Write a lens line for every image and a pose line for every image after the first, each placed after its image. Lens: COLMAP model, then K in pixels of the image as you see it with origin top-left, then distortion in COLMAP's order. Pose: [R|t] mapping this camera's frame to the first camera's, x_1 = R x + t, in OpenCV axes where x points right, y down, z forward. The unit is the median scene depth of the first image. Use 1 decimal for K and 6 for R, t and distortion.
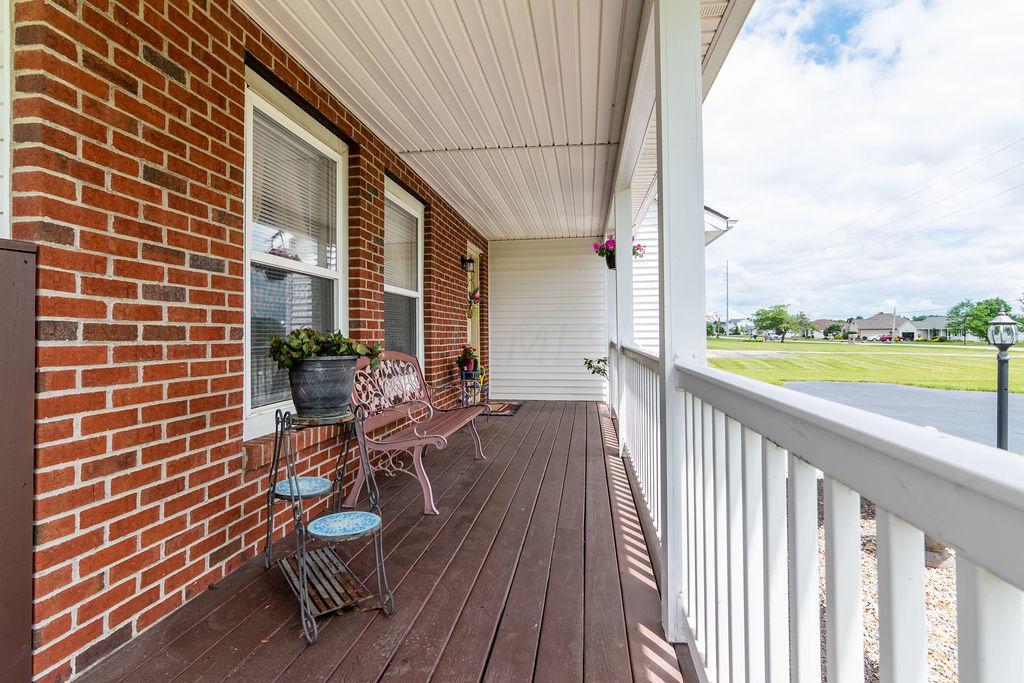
lens RADIAL K [[505.8, 0, 515.2], [0, 505.8, 334.2], [0, 0, 1]] dist [-0.005227, 0.003497]
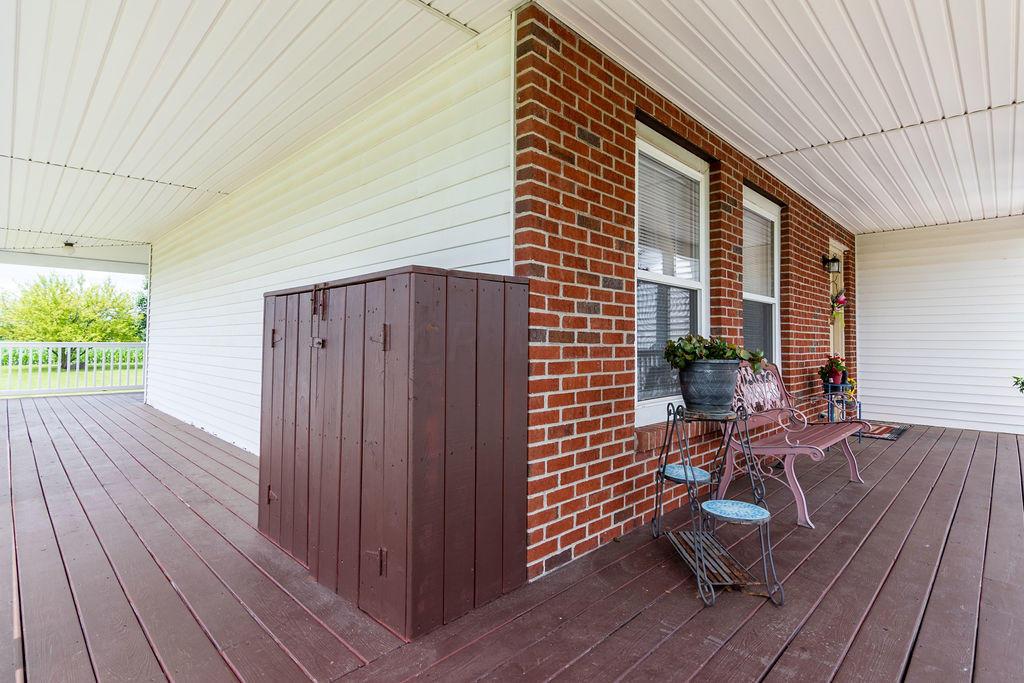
lens RADIAL K [[505.8, 0, 509.6], [0, 505.8, 328.9], [0, 0, 1]] dist [-0.005227, 0.003497]
pose [[0.803682, -0.001968, -0.595055, -0.067893], [-0.012383, 0.999723, -0.020030, 0.003663], [0.594930, 0.023466, 0.803435, -0.193645]]
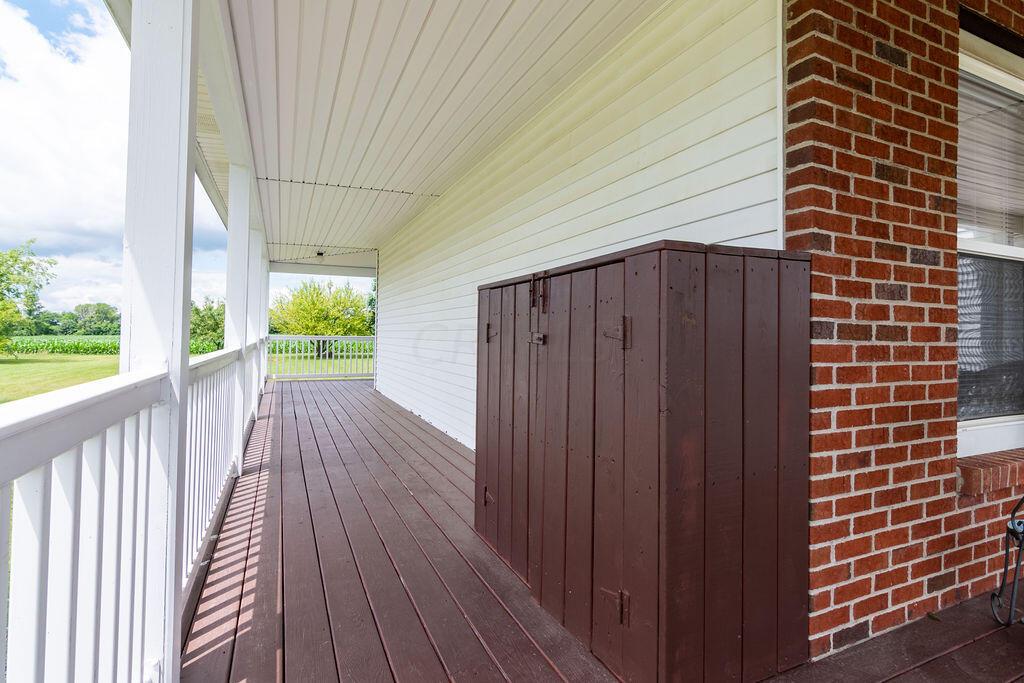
lens RADIAL K [[505.8, 0, 506.9], [0, 505.8, 335.4], [0, 0, 1]] dist [-0.005227, 0.003497]
pose [[0.535887, 0.014662, -0.844162, -0.272647], [-0.013527, 0.999870, 0.008779, 0.003425], [0.844181, 0.006714, 0.536016, -0.132403]]
